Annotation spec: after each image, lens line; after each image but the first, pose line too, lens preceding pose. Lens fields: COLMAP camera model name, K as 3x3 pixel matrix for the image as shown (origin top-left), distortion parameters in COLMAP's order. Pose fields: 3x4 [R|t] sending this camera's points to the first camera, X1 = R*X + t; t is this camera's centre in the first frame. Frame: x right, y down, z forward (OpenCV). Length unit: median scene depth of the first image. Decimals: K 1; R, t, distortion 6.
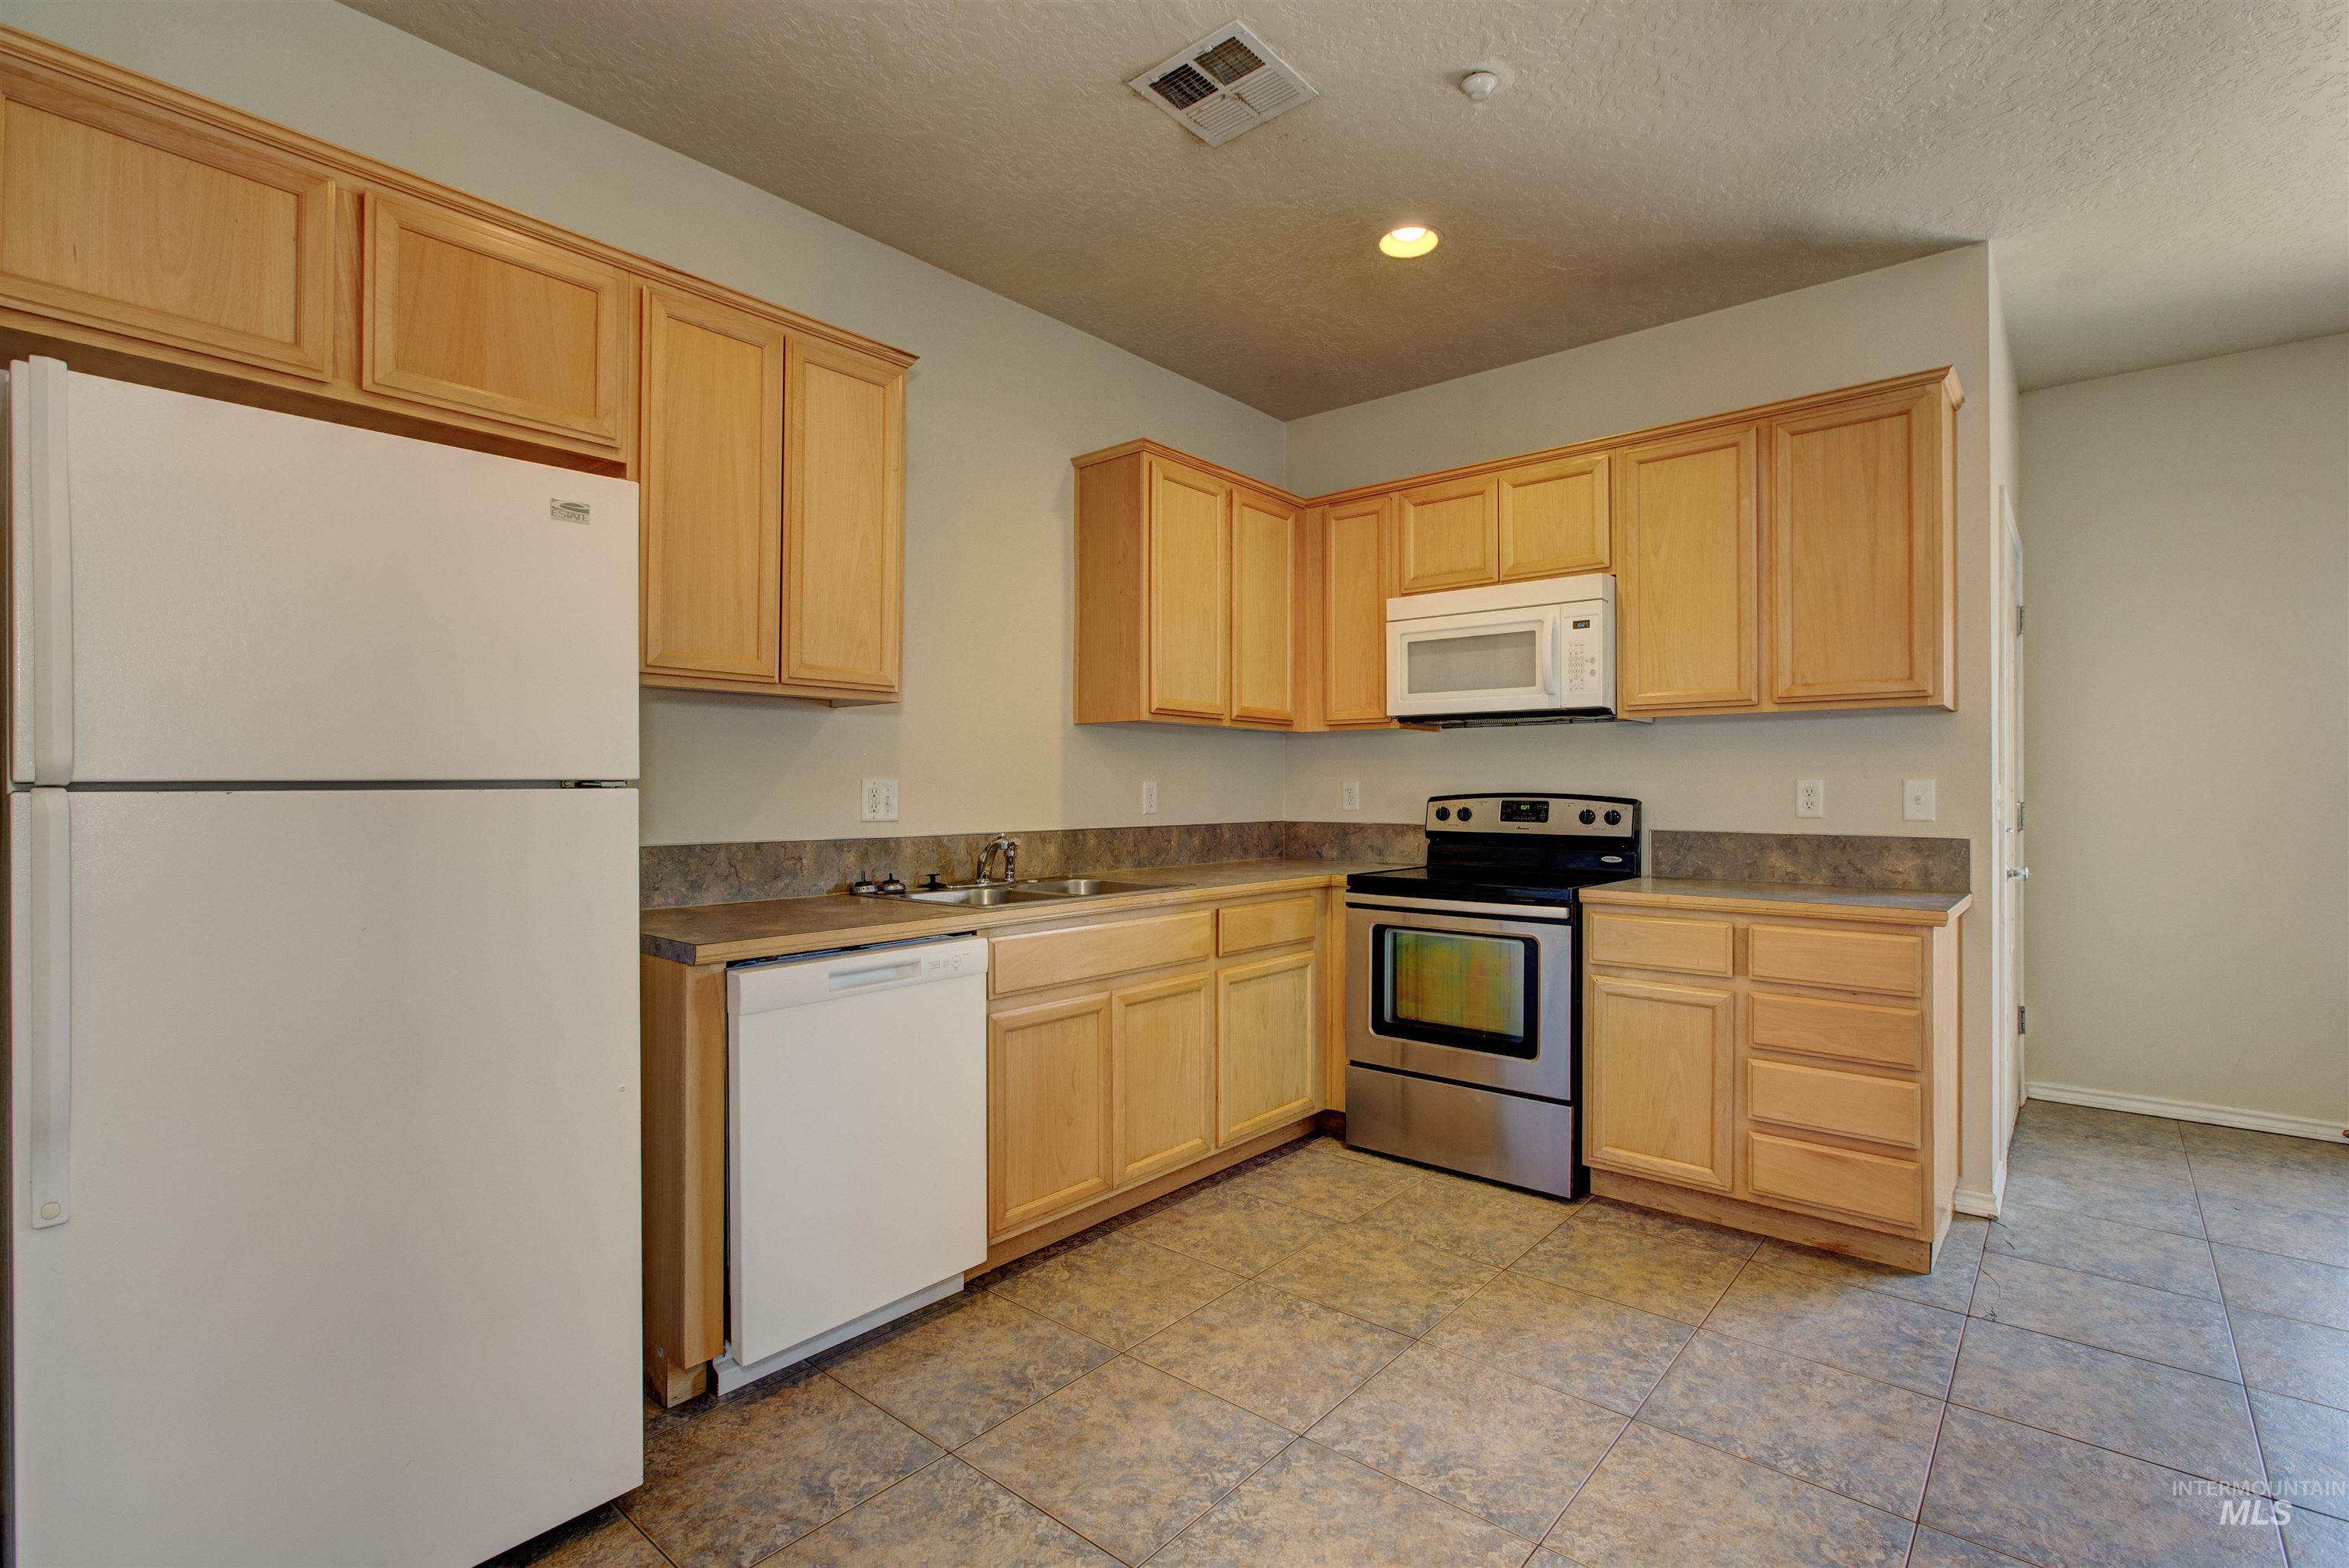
lens RADIAL K [[1085.5, 0, 1182.5], [0, 1085.5, 782.5], [0, 0, 1]] dist [-0.017700, 0.009582]
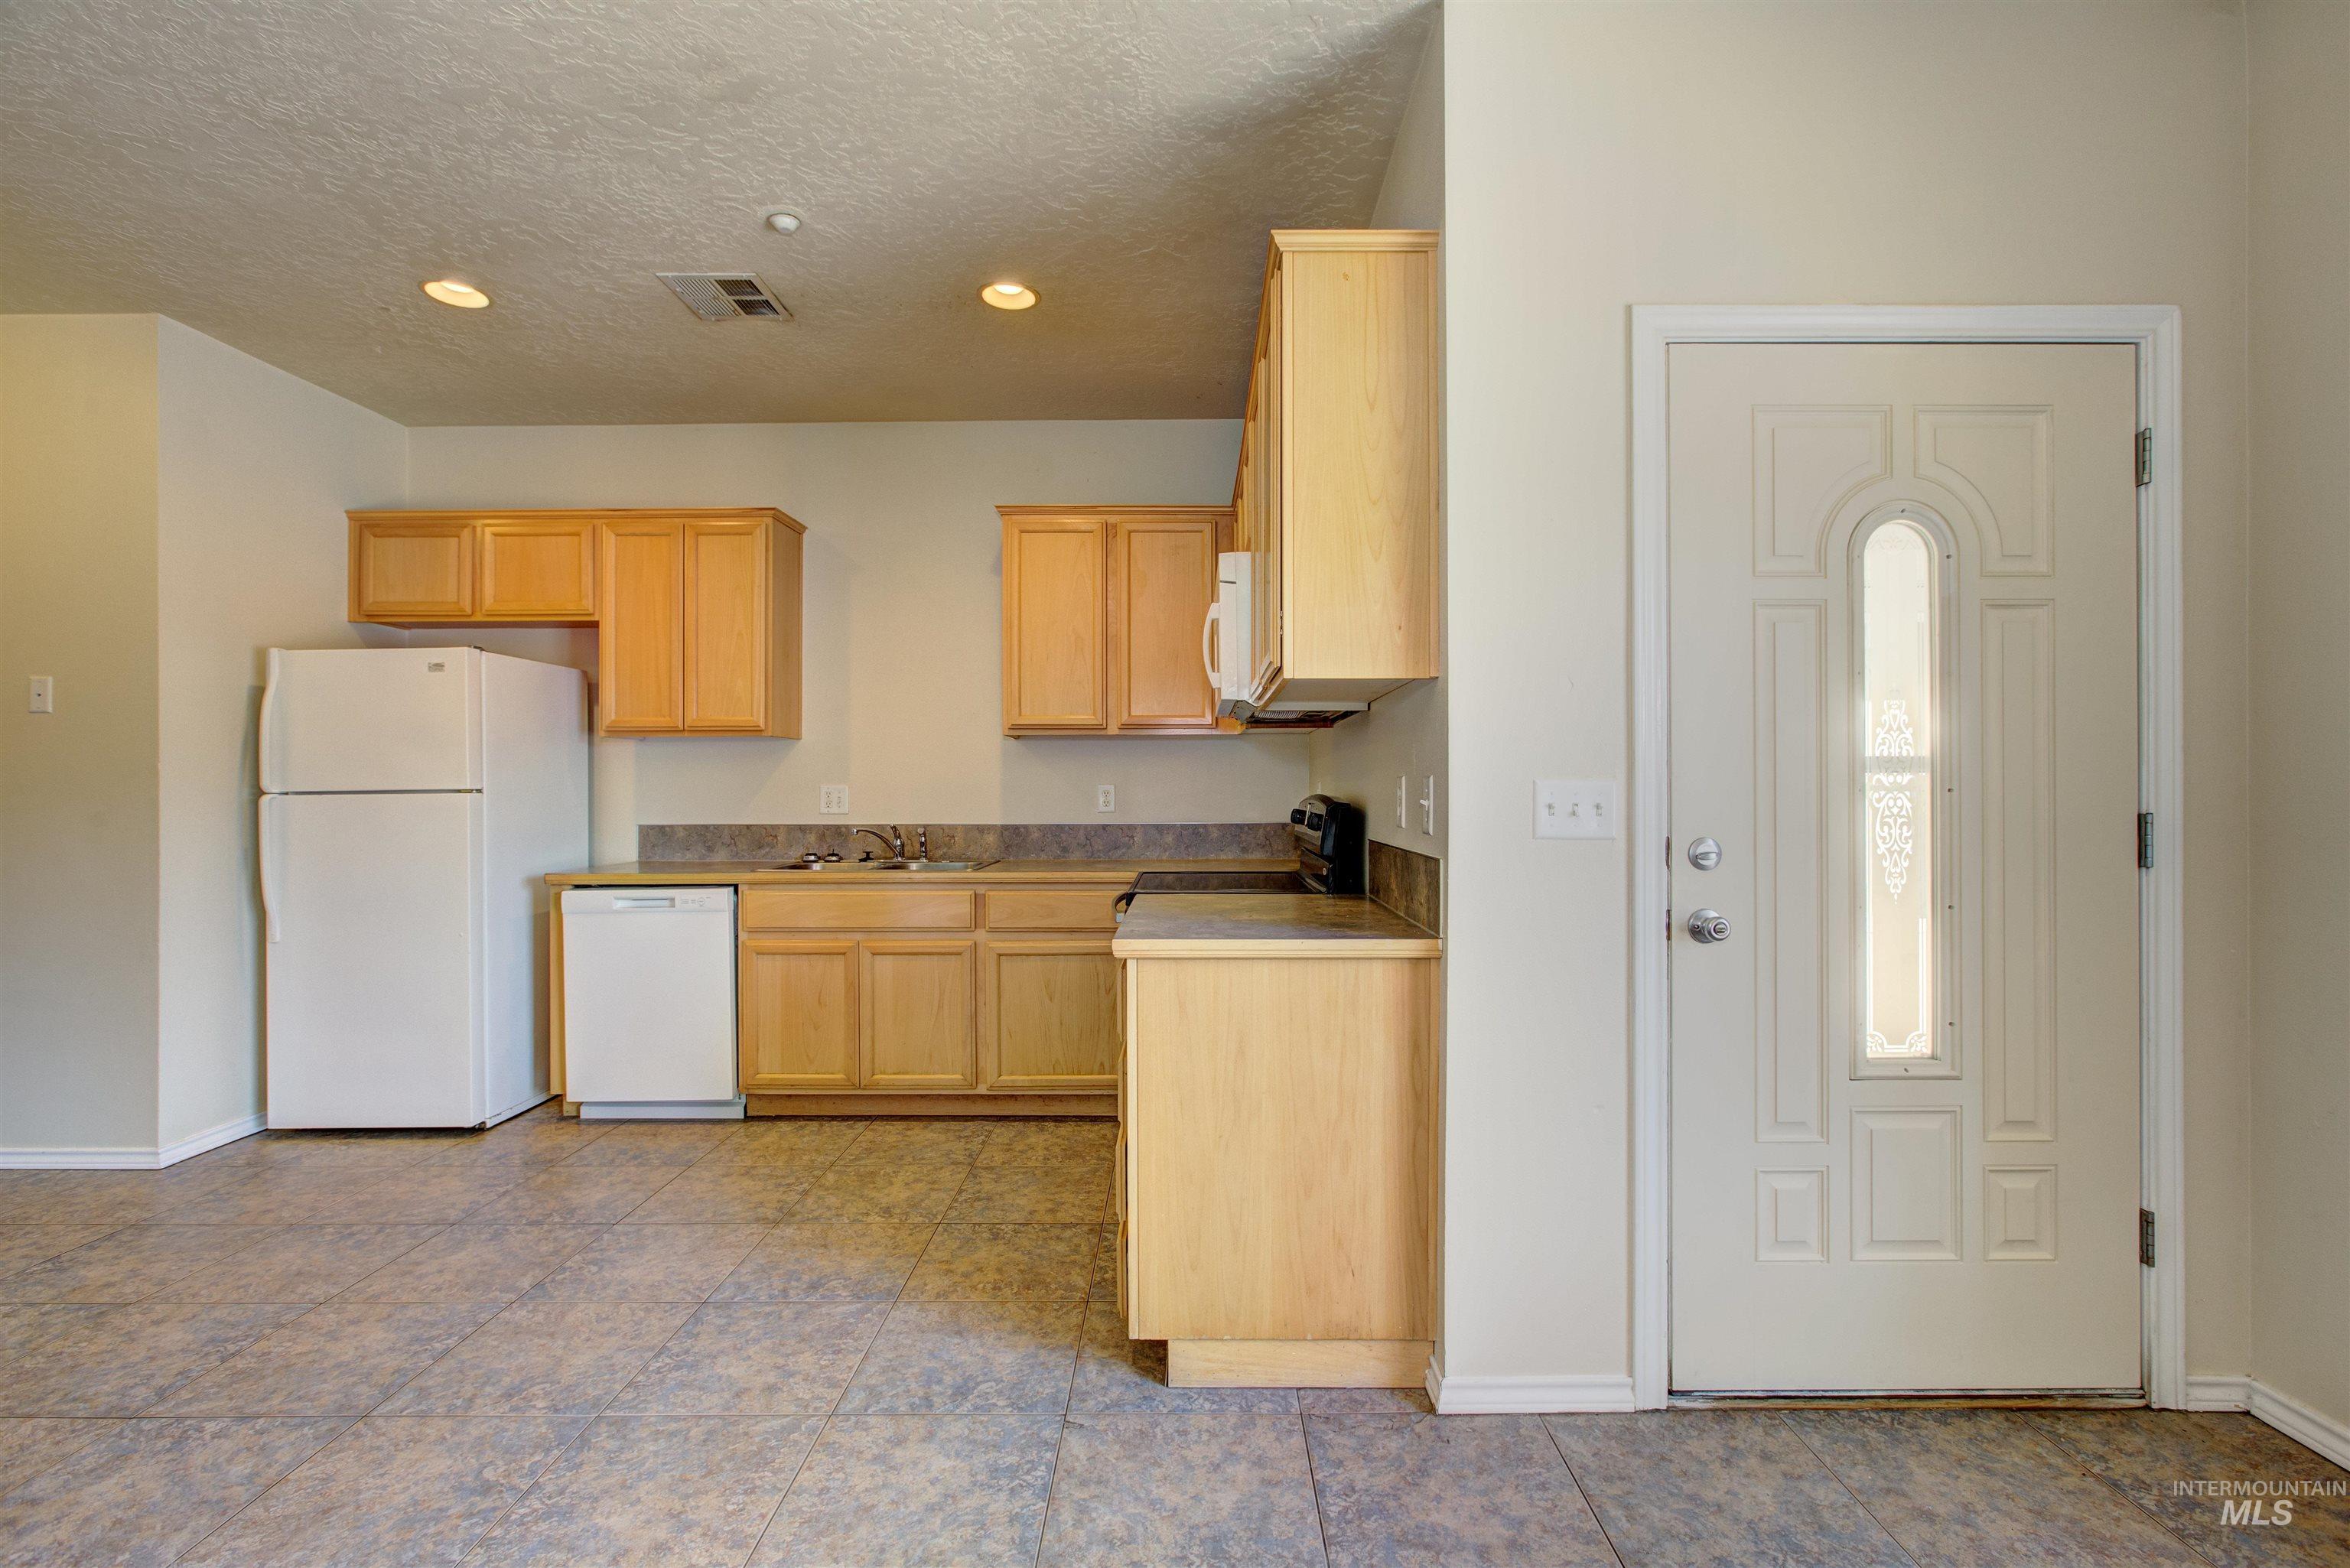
lens RADIAL K [[1068.9, 0, 1180.2], [0, 1068.9, 784.9], [0, 0, 1]] dist [-0.014242, 0.007307]
pose [[0.640356, -0.006799, -0.768048, 1.197877], [0.009058, 0.999958, -0.001300, 0.002747], [0.768025, -0.006124, 0.640390, 0.450455]]
